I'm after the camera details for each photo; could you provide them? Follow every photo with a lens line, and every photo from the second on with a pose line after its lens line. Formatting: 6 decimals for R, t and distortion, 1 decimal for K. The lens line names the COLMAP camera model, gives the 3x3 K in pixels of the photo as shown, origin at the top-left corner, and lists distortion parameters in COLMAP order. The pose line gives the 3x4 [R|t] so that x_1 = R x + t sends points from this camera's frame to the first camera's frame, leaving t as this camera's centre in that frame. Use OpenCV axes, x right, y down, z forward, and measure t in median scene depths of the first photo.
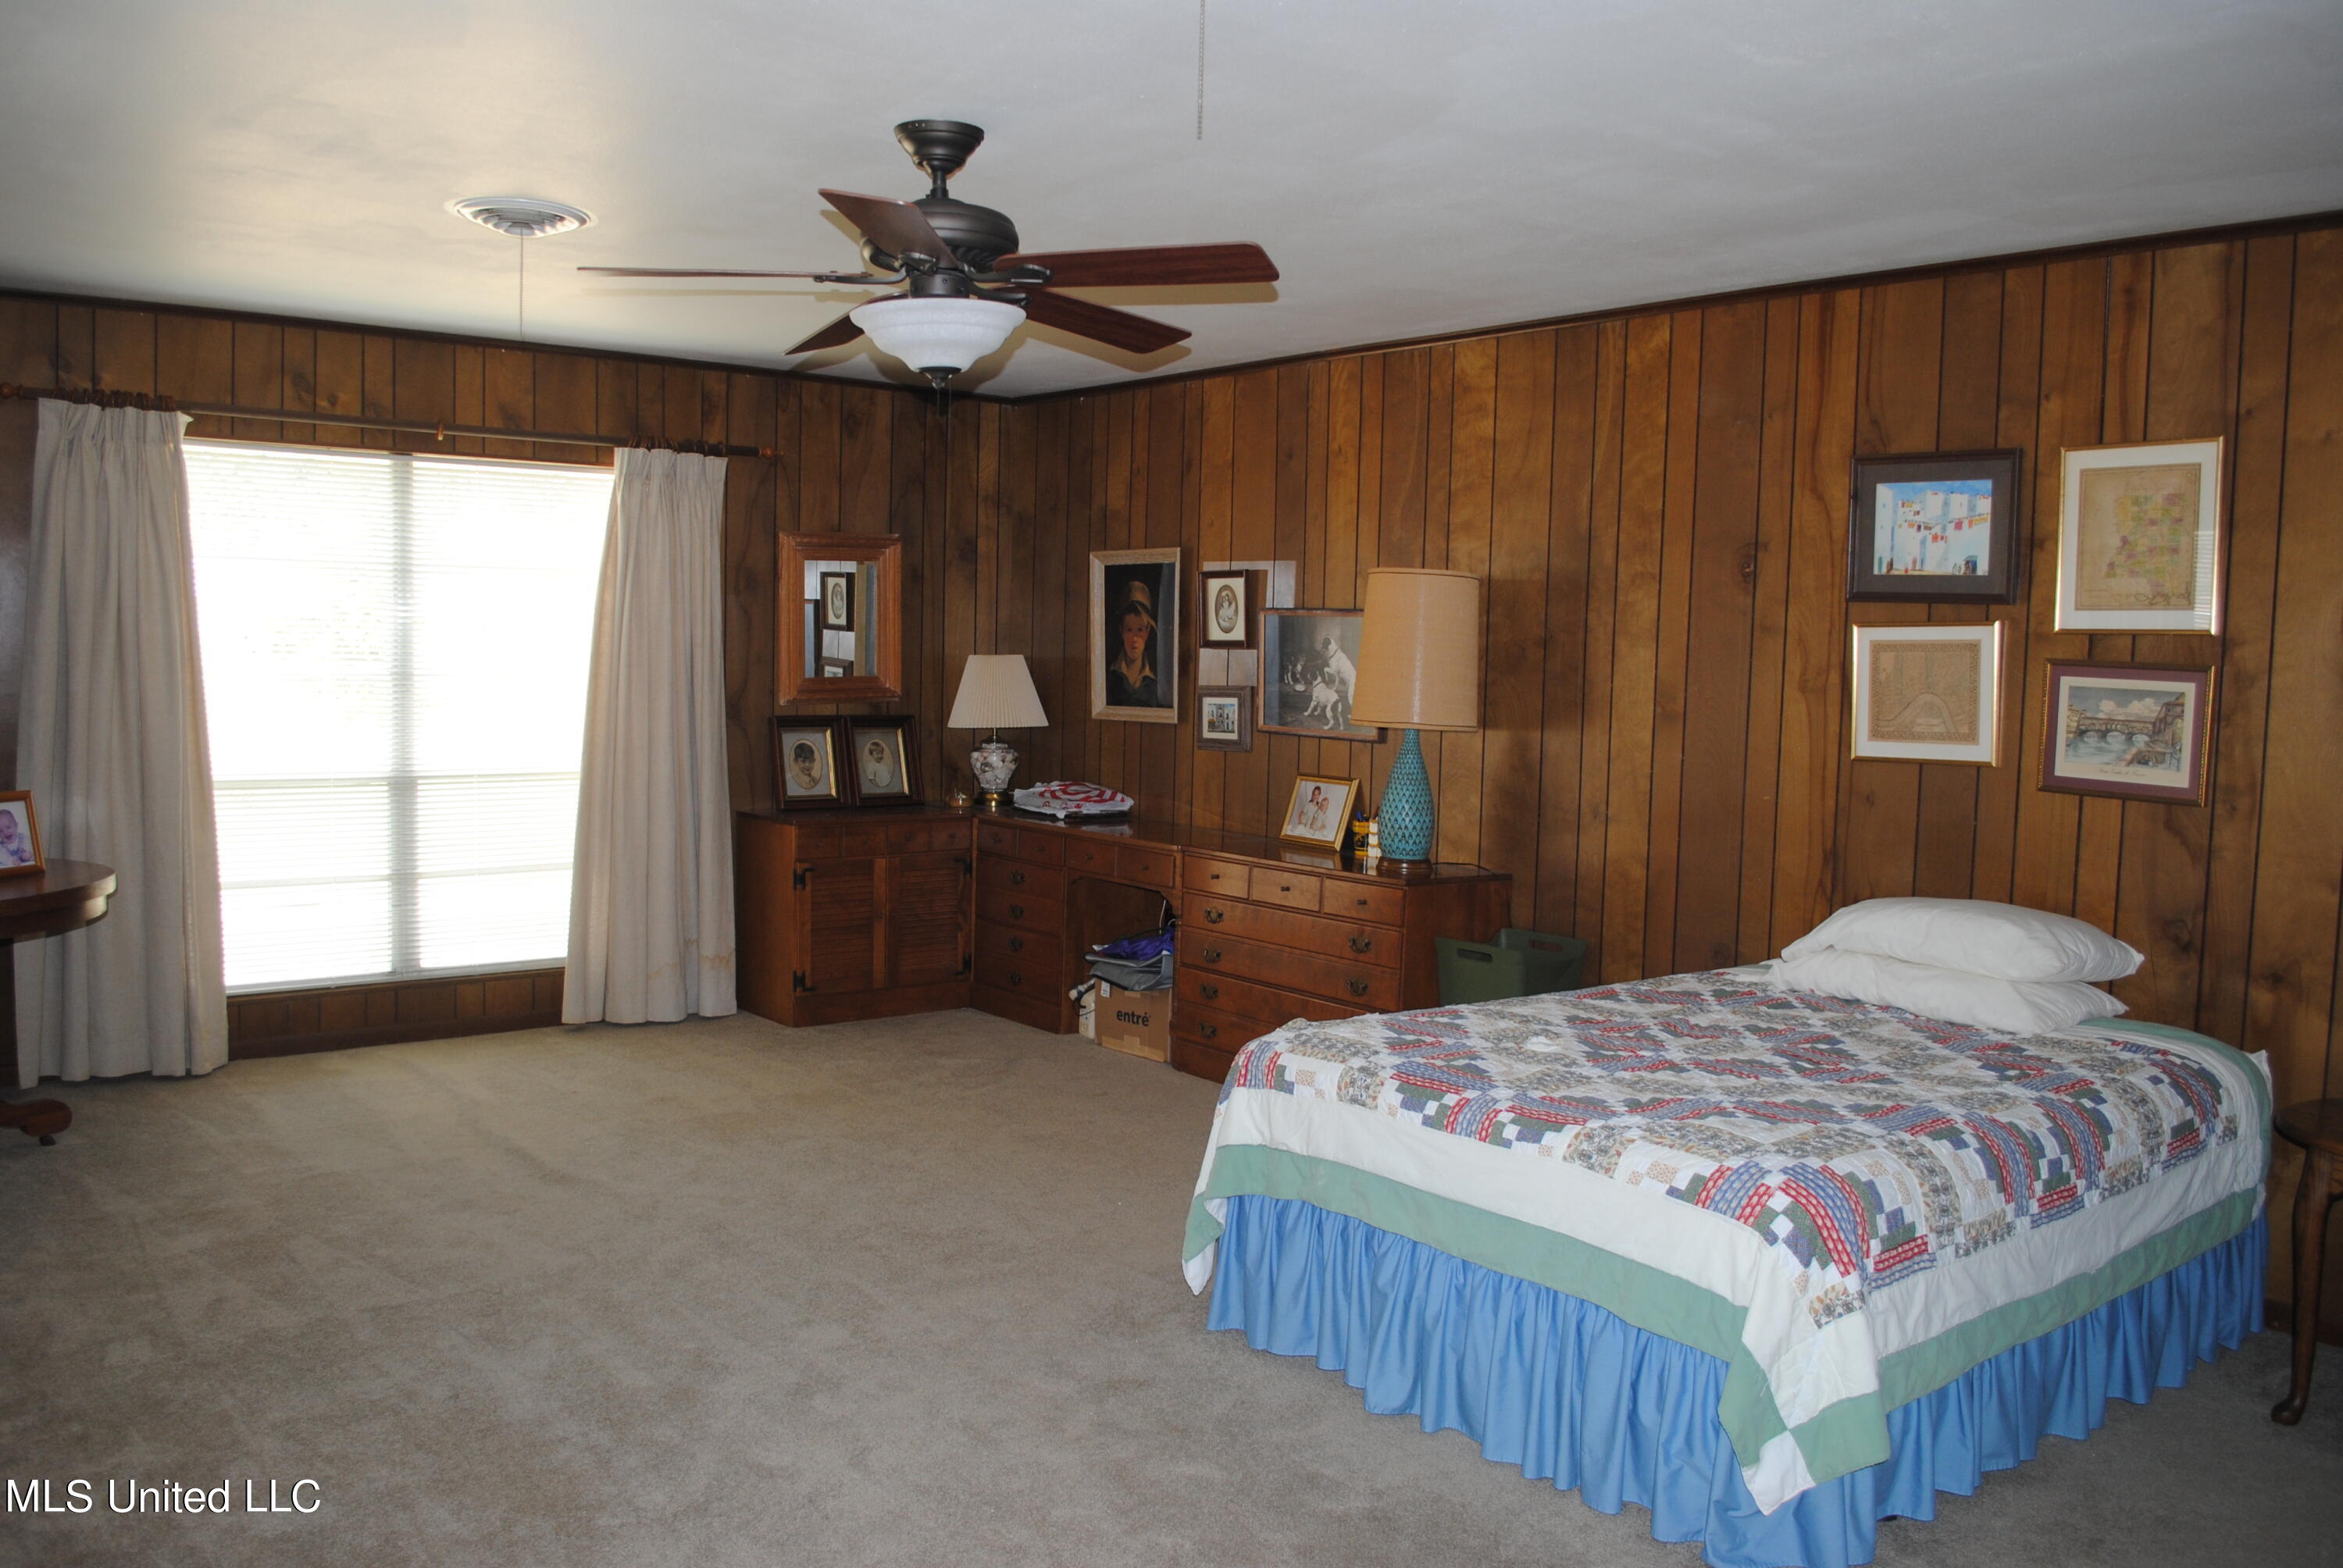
lens RADIAL K [[1828.5, 0, 1157.3], [0, 1828.5, 787.9], [0, 0, 1]] dist [-0.072025, 0.007780]
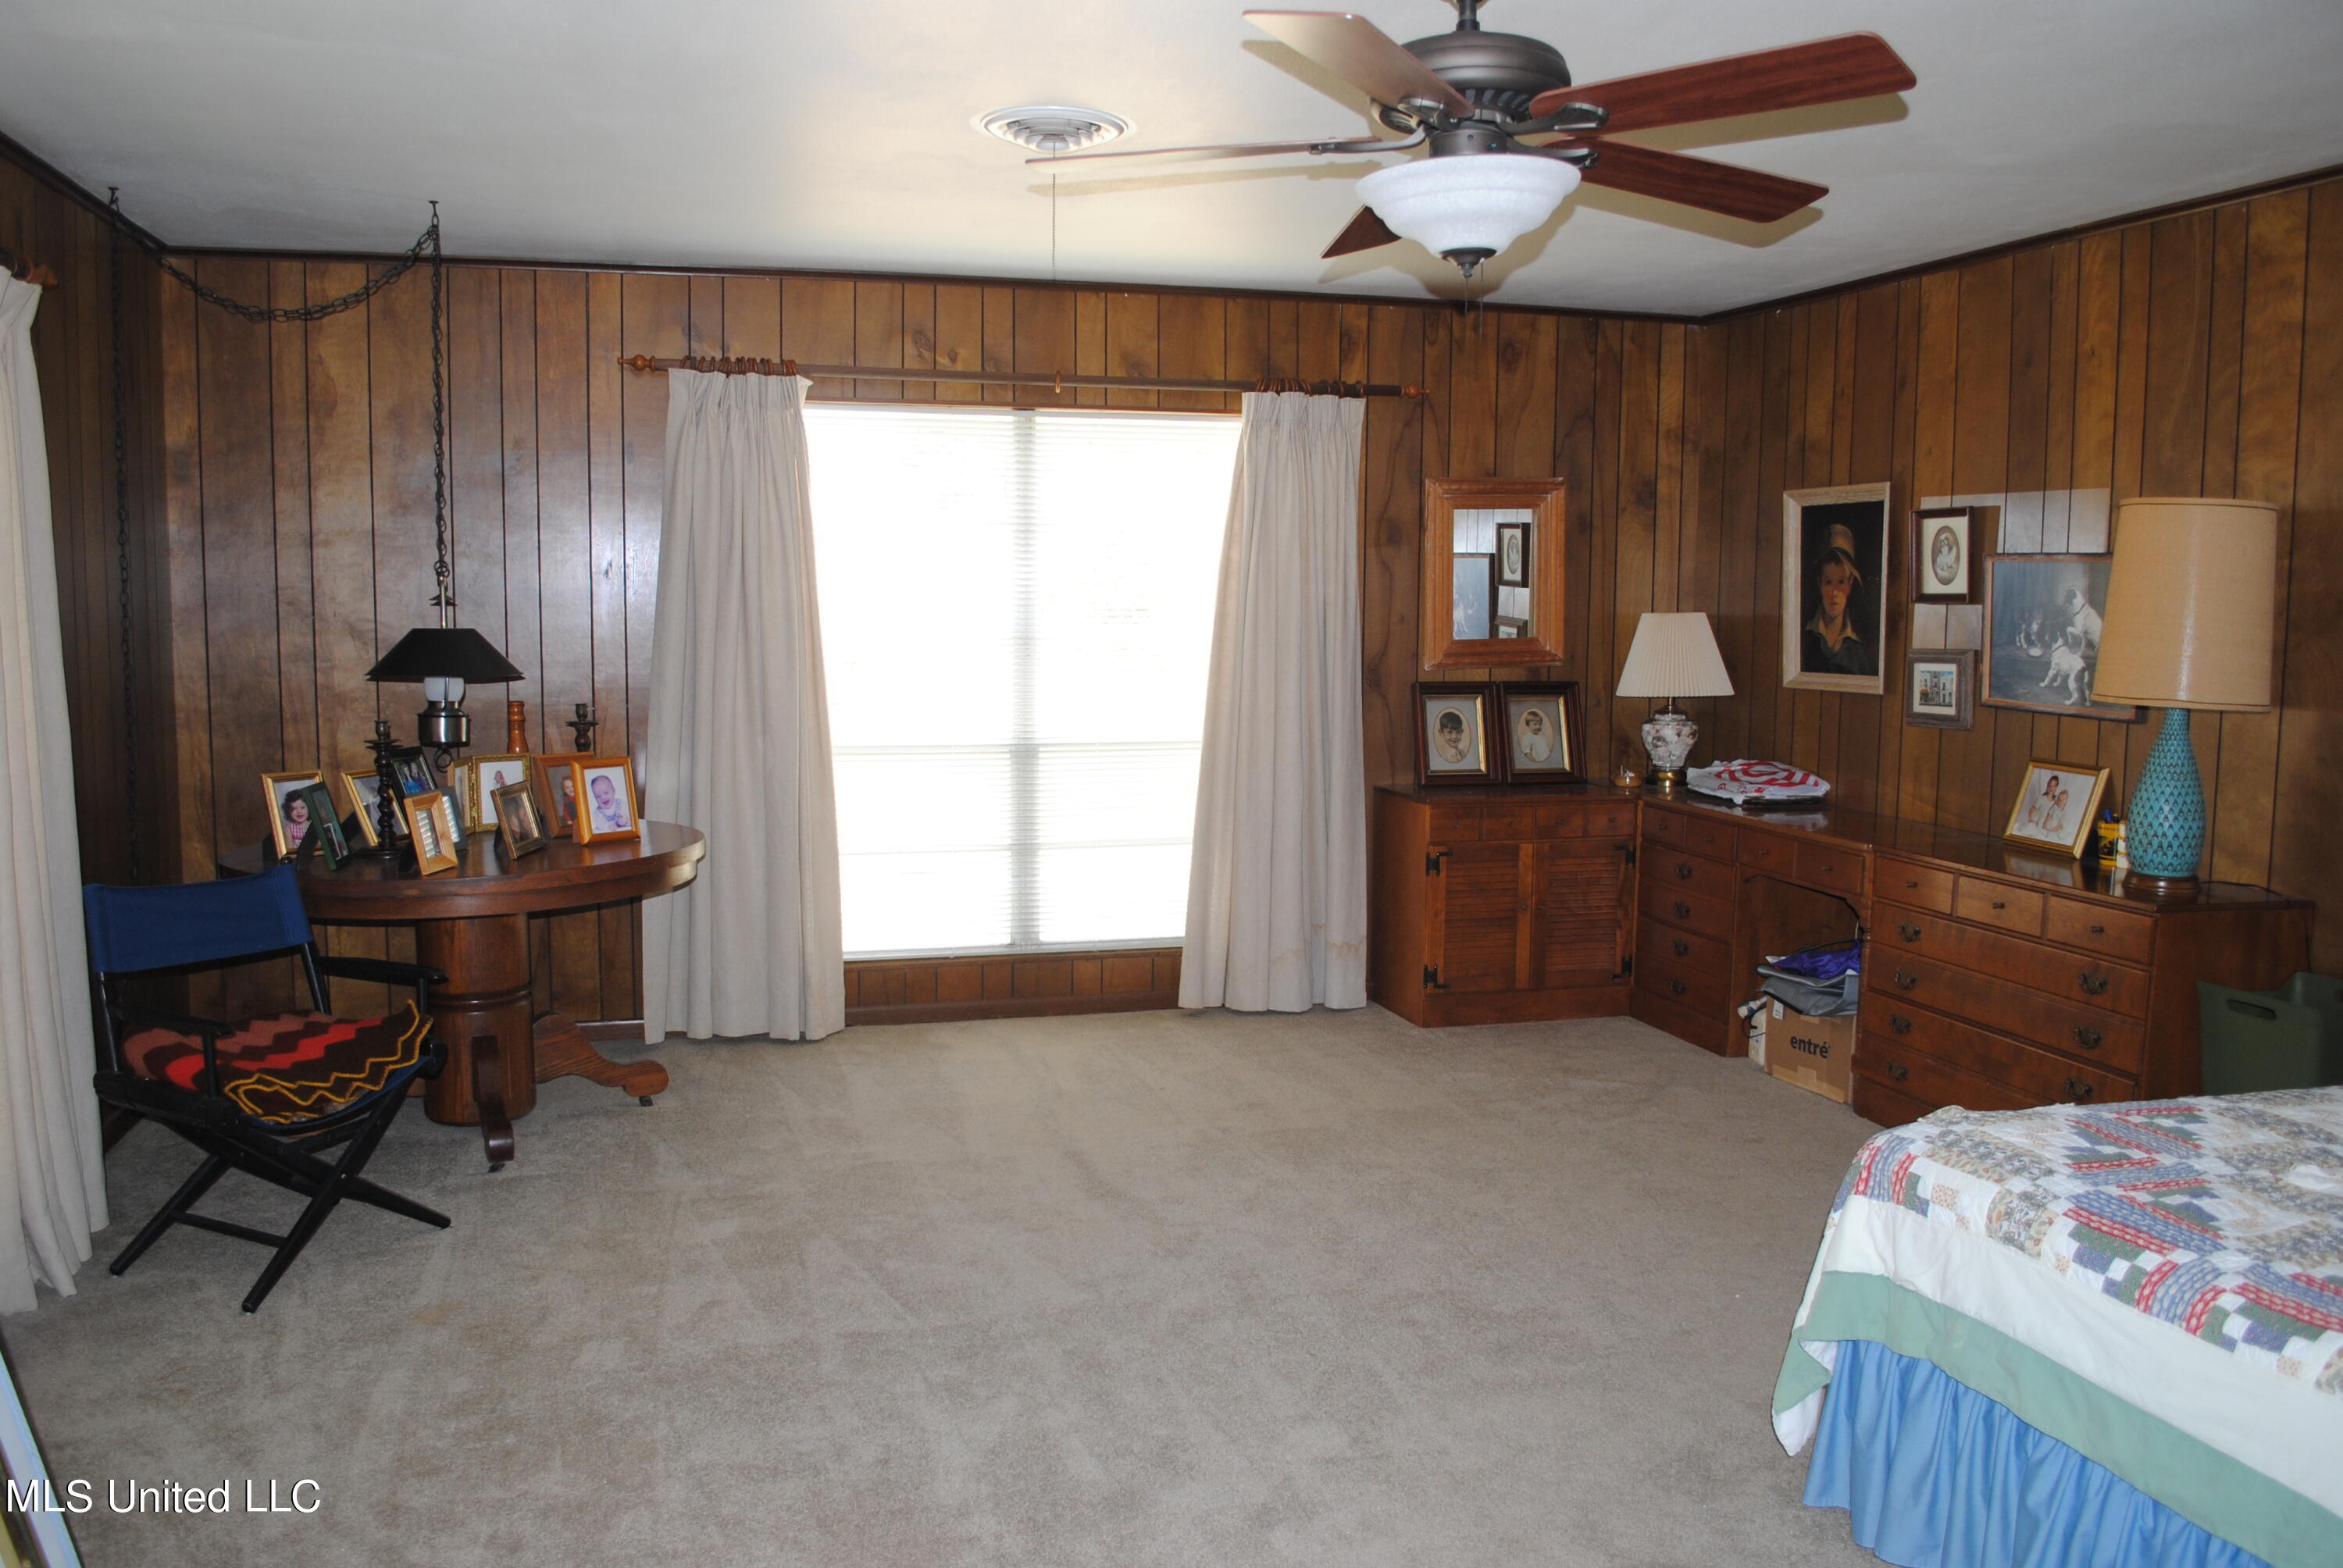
lens RADIAL K [[1828.5, 0, 1193.9], [0, 1828.5, 785.8], [0, 0, 1]] dist [-0.072025, 0.007780]
pose [[0.922066, 0.025999, -0.386158, 0.048955], [-0.017295, 0.999512, 0.025997, -0.011517], [0.386645, -0.017292, 0.922066, 0.141270]]
